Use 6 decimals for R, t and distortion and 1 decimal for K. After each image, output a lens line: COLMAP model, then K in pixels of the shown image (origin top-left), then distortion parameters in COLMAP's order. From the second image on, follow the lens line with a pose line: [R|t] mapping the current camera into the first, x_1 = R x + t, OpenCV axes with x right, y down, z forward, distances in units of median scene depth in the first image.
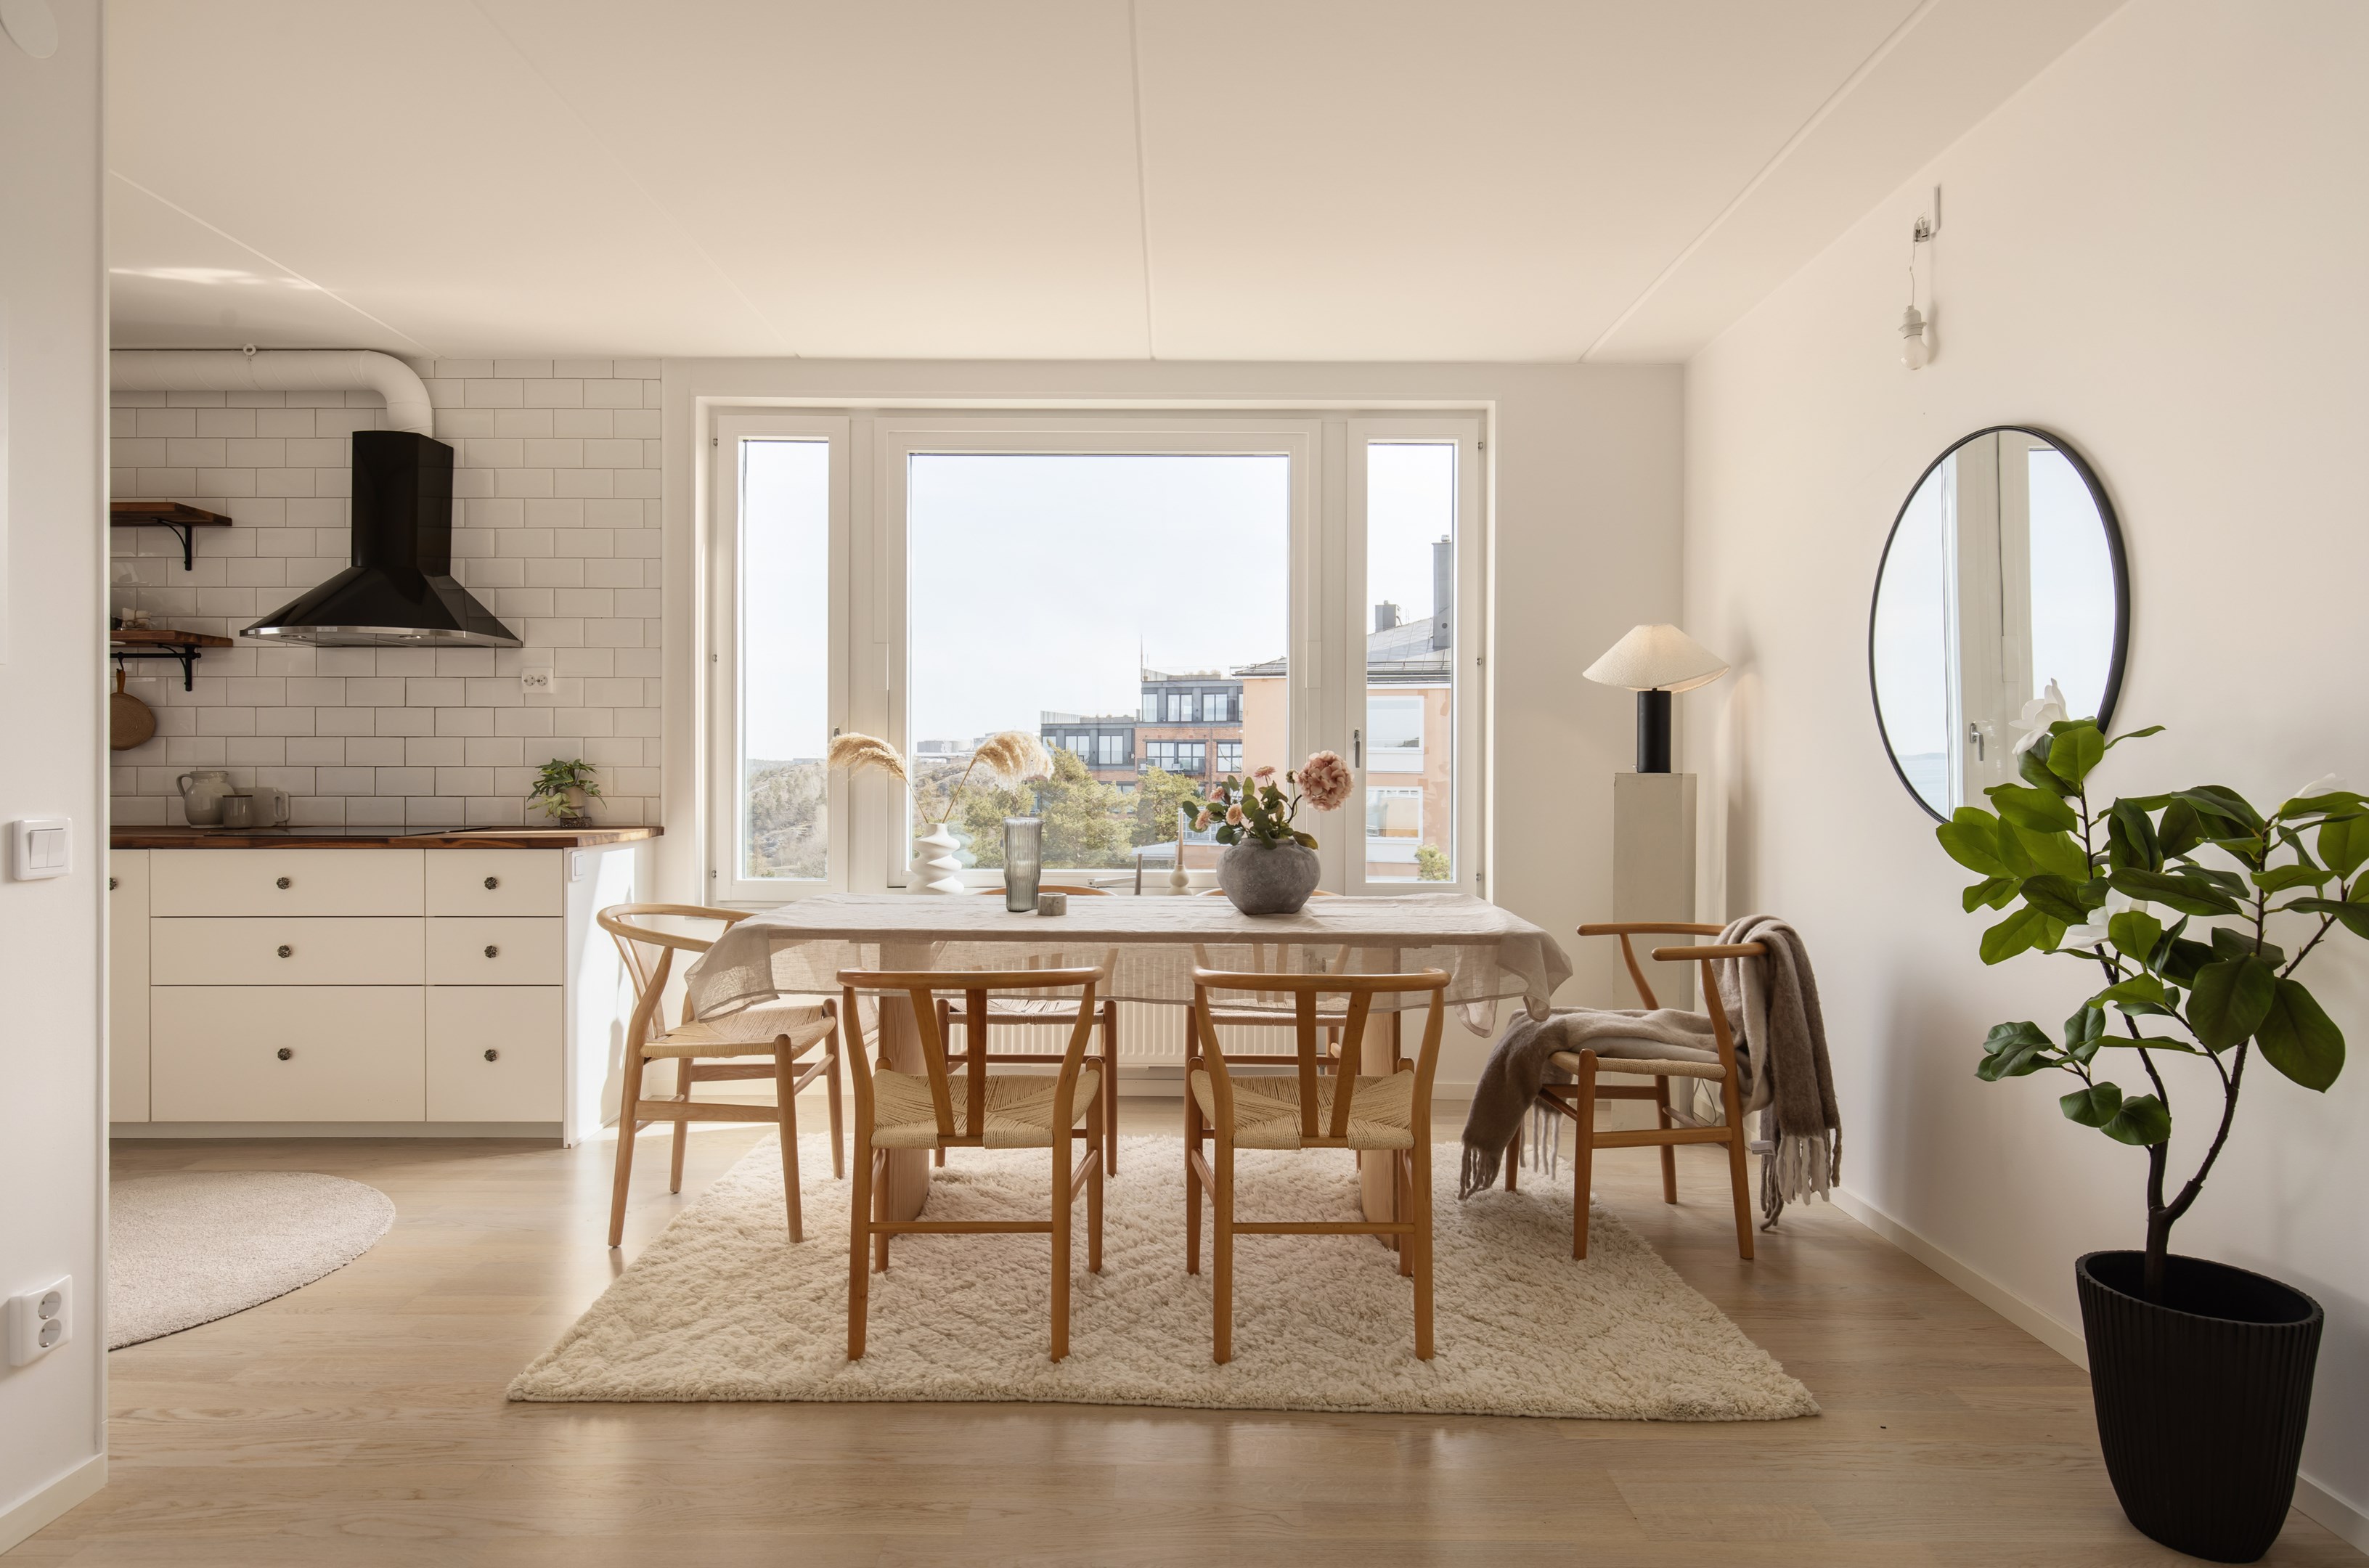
lens RADIAL K [[1326.1, 0, 1189.3], [0, 1326.1, 782.3], [0, 0, 1]] dist [0.004991, 0.000628]
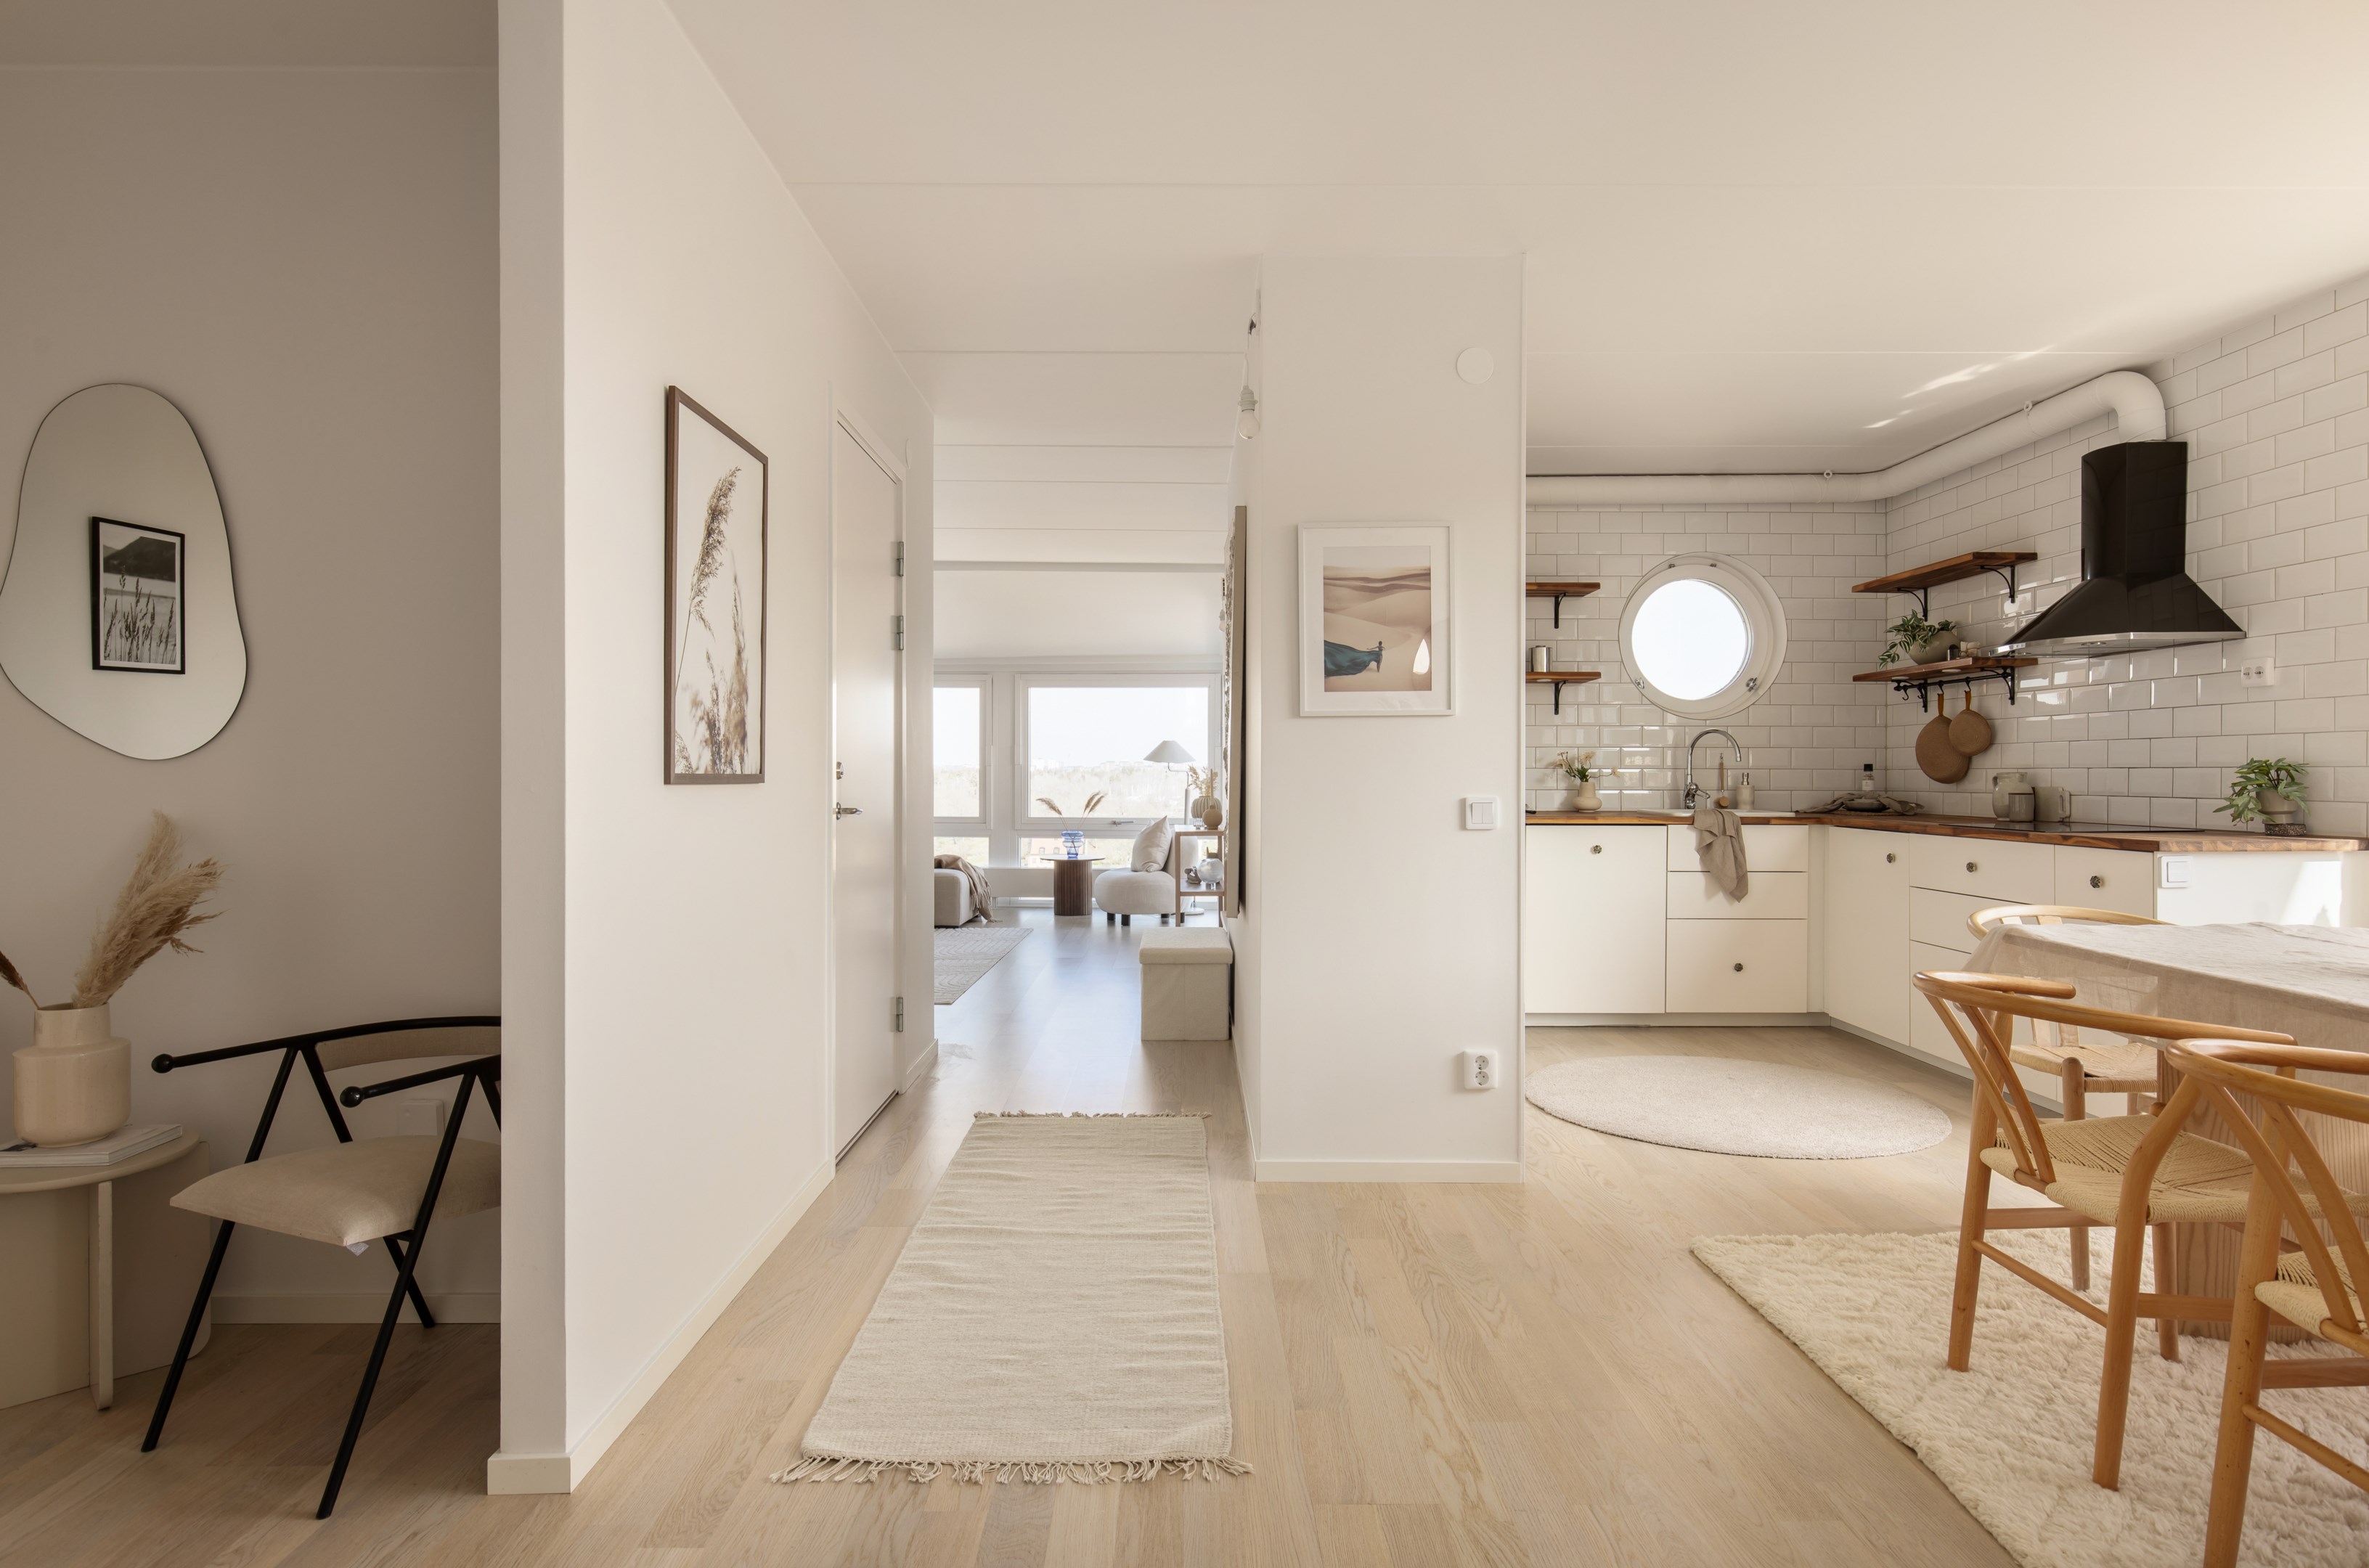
lens RADIAL K [[1326.1, 0, 1183.8], [0, 1326.1, 774.4], [0, 0, 1]] dist [0.004991, 0.000628]
pose [[-0.017104, 0.000945, -0.999853, 0.445425], [-0.008877, 0.999960, 0.001097, -0.000987], [0.999814, 0.008895, -0.017095, 0.282398]]
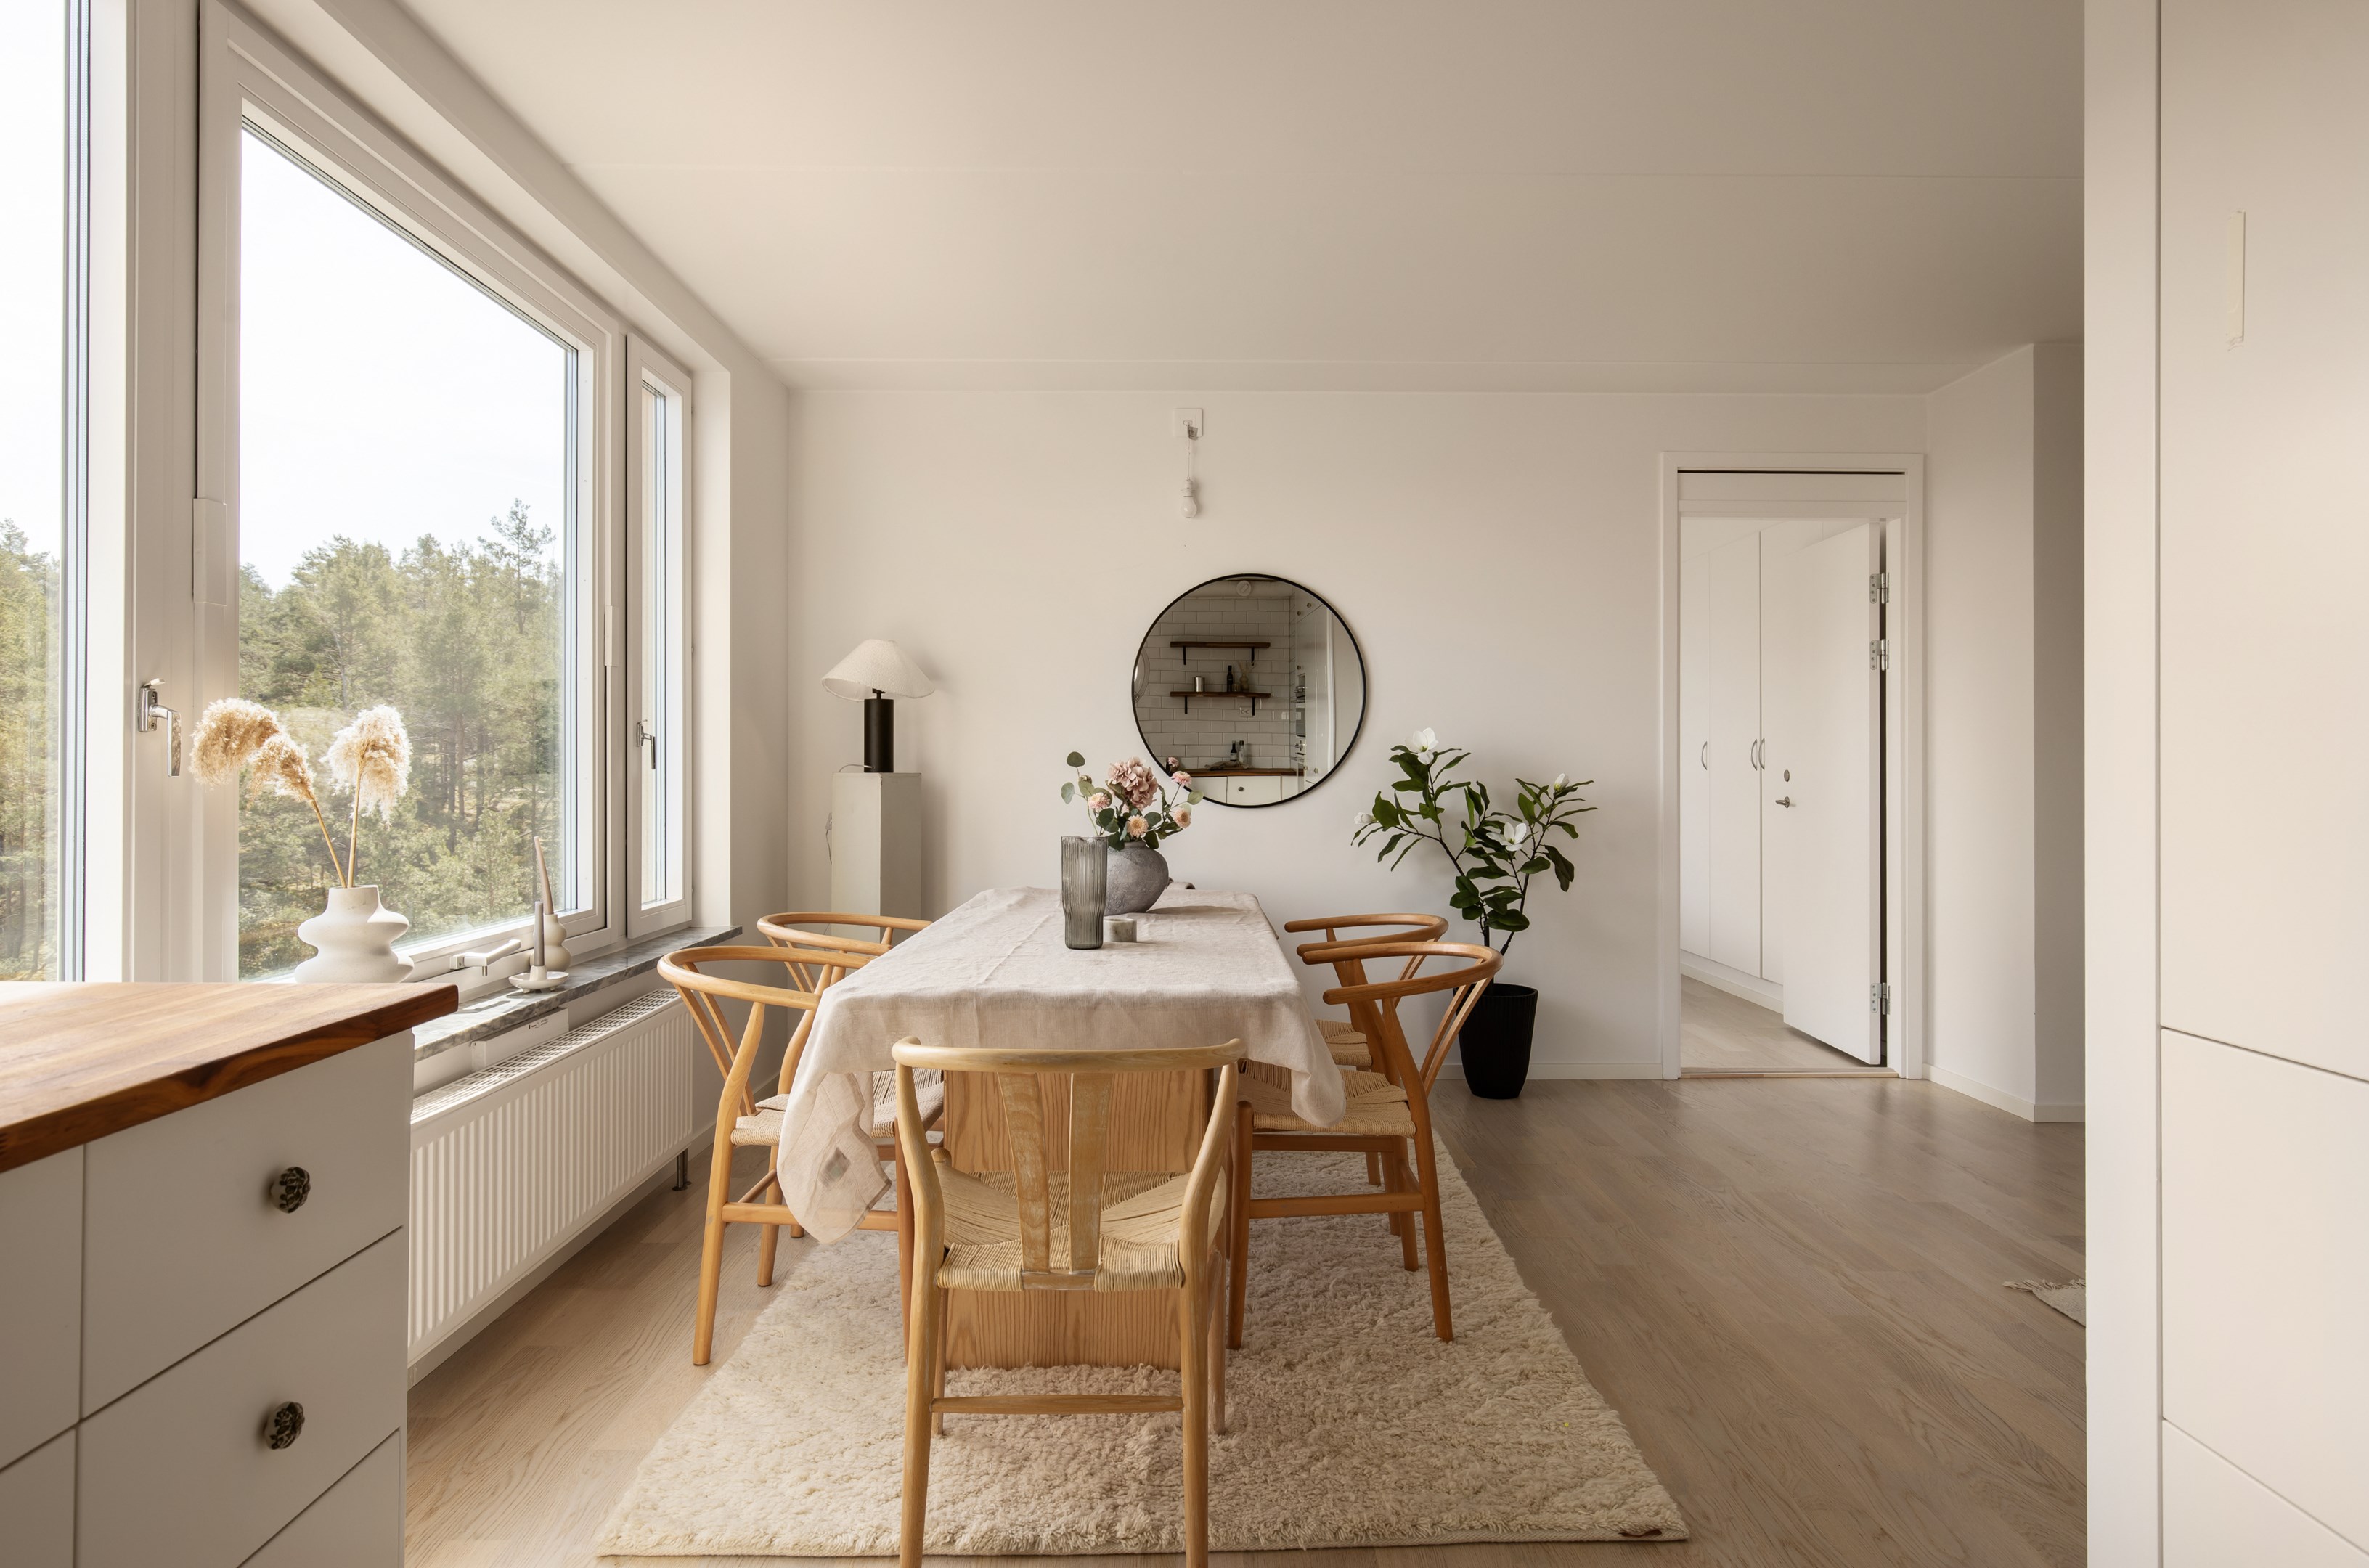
lens RADIAL K [[1326.1, 0, 1184.1], [0, 1326.1, 773.7], [0, 0, 1]] dist [0.004991, 0.000628]
pose [[0.019157, -0.014143, 0.999716, -0.781695], [0.002333, 0.999898, 0.014101, -0.019026], [-0.999814, 0.002062, 0.019189, 0.728357]]
